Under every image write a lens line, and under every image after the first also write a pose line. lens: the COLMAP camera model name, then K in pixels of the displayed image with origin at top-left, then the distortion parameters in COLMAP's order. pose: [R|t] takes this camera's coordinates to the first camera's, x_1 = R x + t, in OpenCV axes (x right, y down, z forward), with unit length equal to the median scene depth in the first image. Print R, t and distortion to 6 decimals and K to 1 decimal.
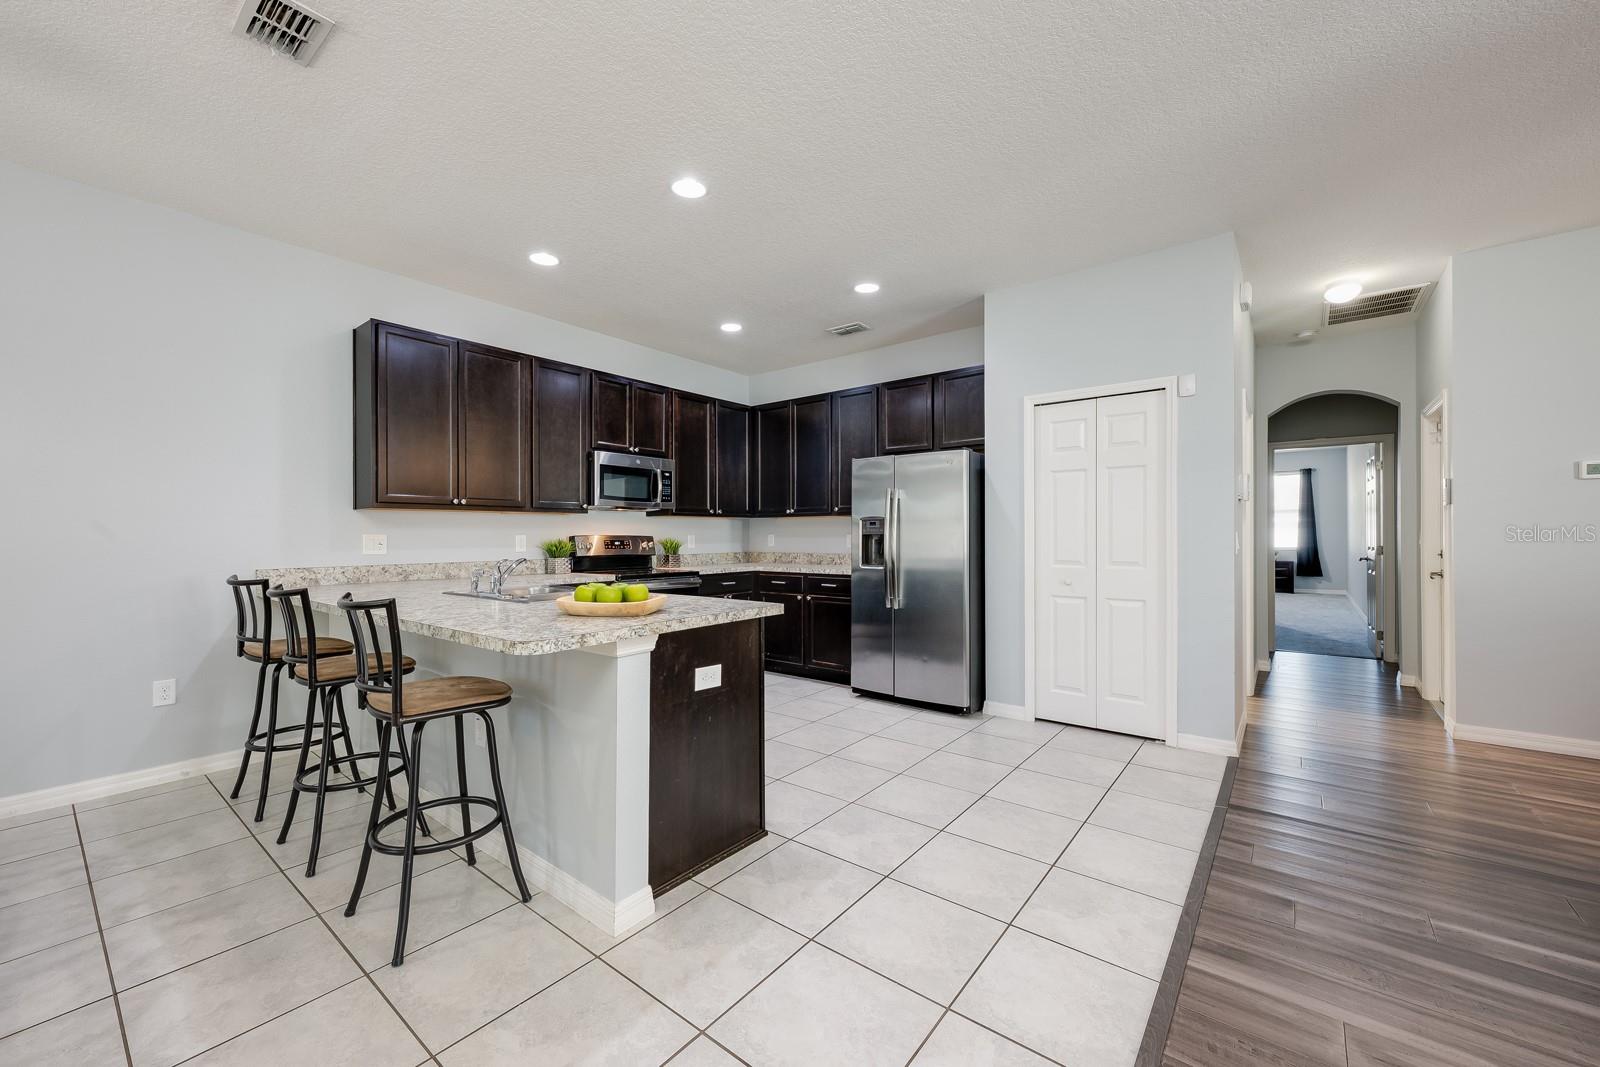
lens RADIAL K [[632.7, 0, 791.4], [0, 632.7, 538.1], [0, 0, 1]] dist [0.003469, -0.000840]
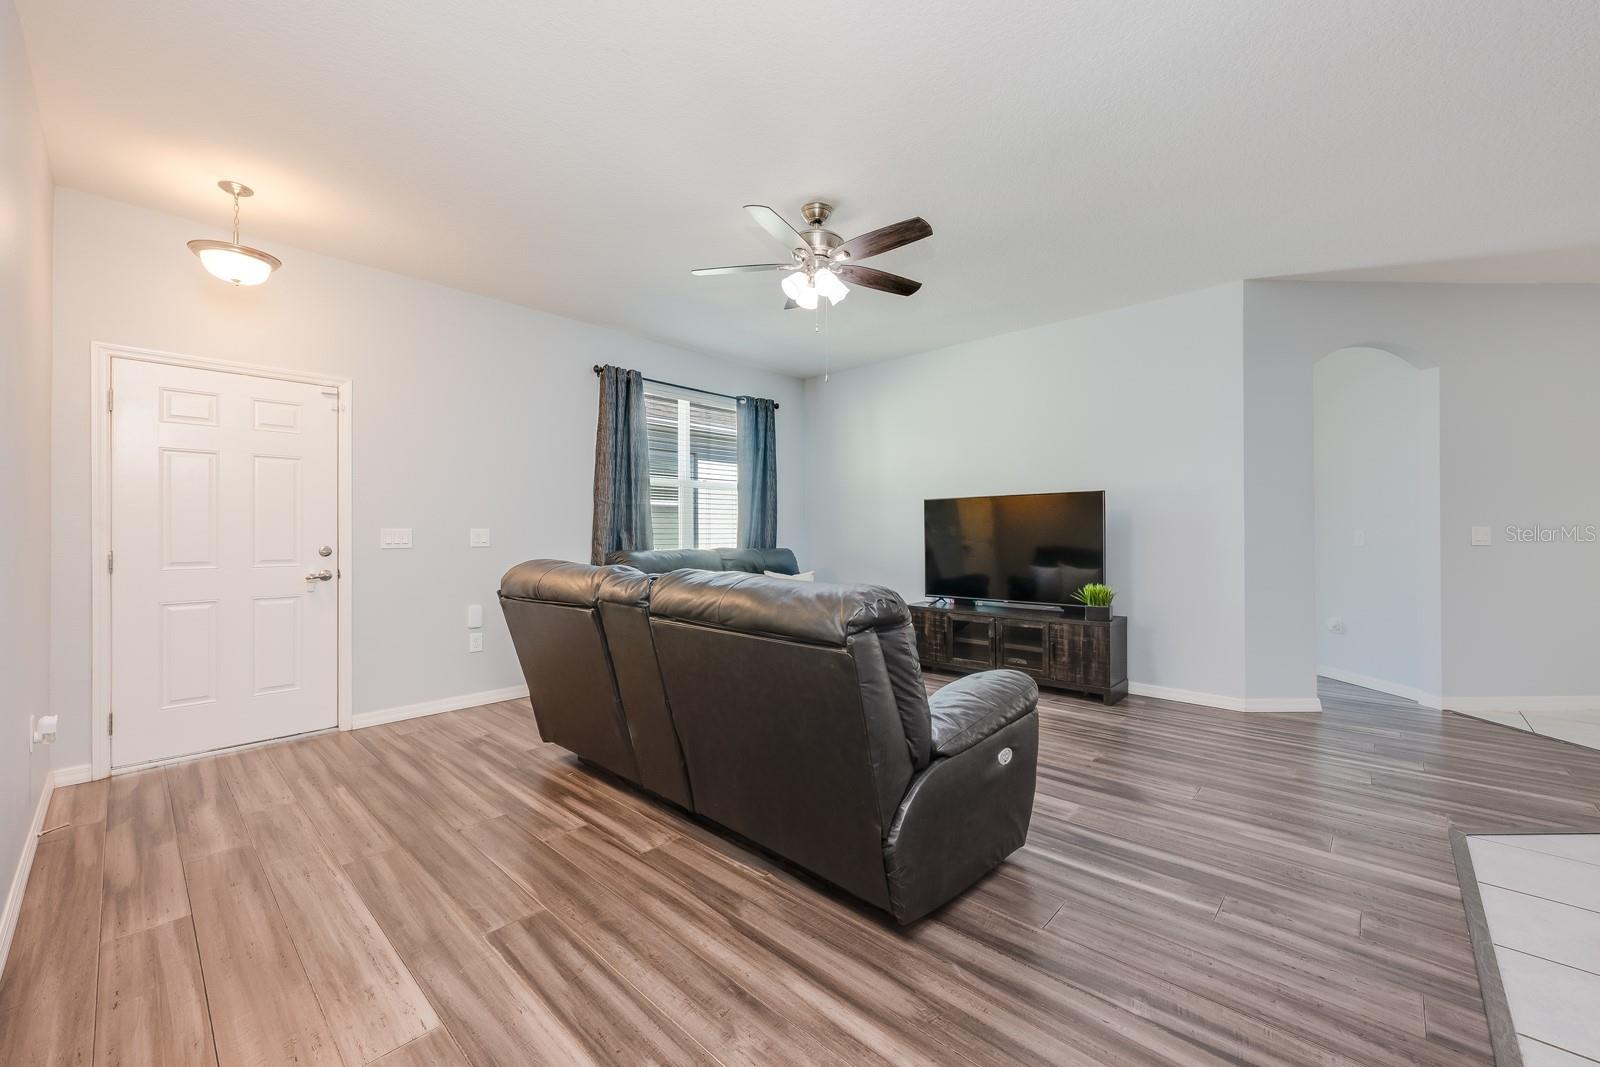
lens RADIAL K [[632.7, 0, 795.4], [0, 632.7, 532.2], [0, 0, 1]] dist [0.003469, -0.000840]
pose [[-0.997178, 0.009359, 0.074491, 0.816567], [0.009616, 0.999949, 0.003094, -0.004321], [-0.074459, 0.003801, -0.997217, 1.050580]]
